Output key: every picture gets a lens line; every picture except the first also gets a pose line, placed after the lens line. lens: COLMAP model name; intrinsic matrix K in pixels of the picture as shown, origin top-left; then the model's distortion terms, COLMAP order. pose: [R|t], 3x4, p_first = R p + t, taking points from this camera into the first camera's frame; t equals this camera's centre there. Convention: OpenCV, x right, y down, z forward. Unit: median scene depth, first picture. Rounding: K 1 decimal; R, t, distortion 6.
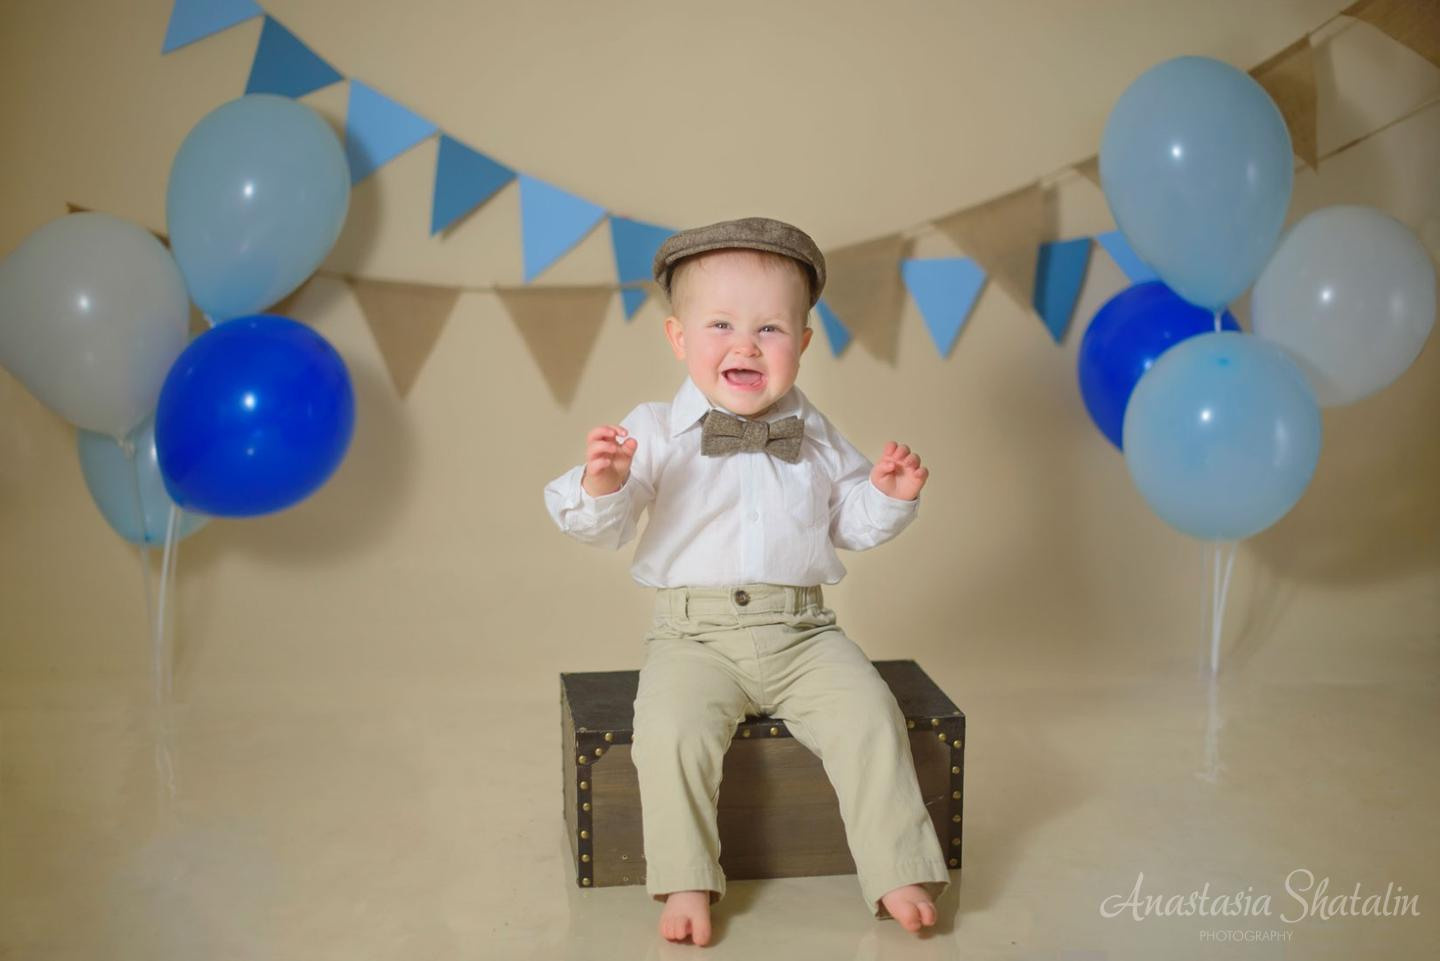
lens RADIAL K [[2281.2, 0, 723.7], [0, 2281.2, 478.4], [0, 0, 1]] dist [-0.039776, 0.000000]
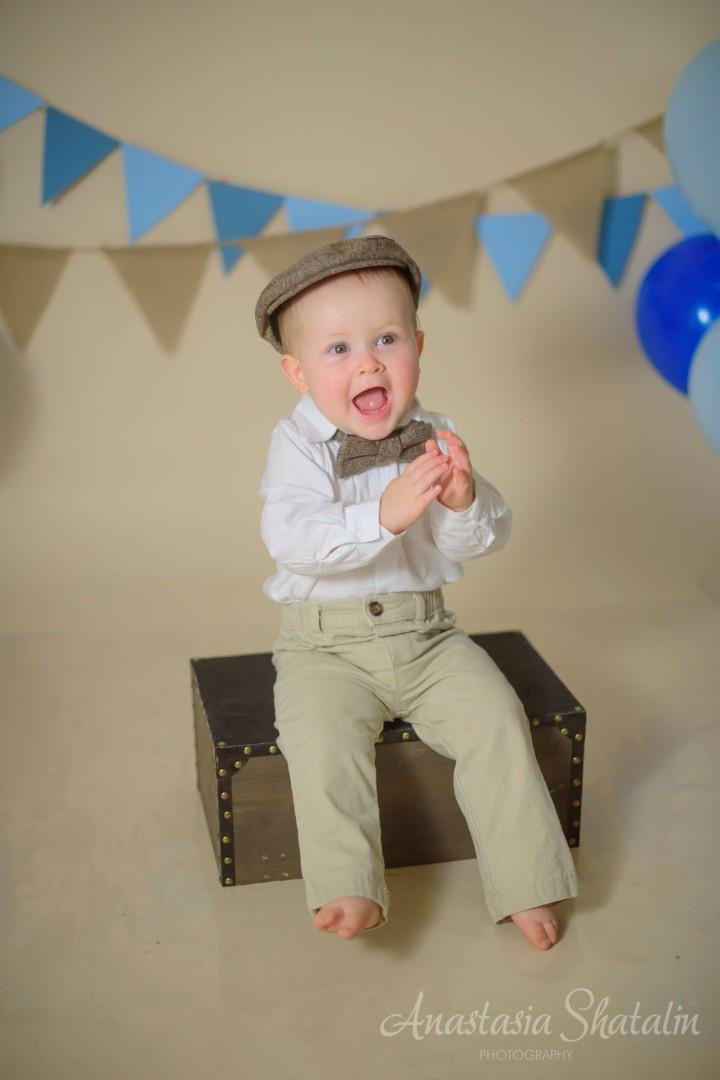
lens RADIAL K [[1710.9, 0, 366.3], [0, 1710.9, 544.0], [0, 0, 1]] dist [-0.039776, 0.000000]
pose [[0.997718, -0.023769, 0.063199, -0.041481], [0.014076, 0.988643, 0.149621, -0.088213], [-0.066038, -0.148390, 0.986722, 0.236946]]
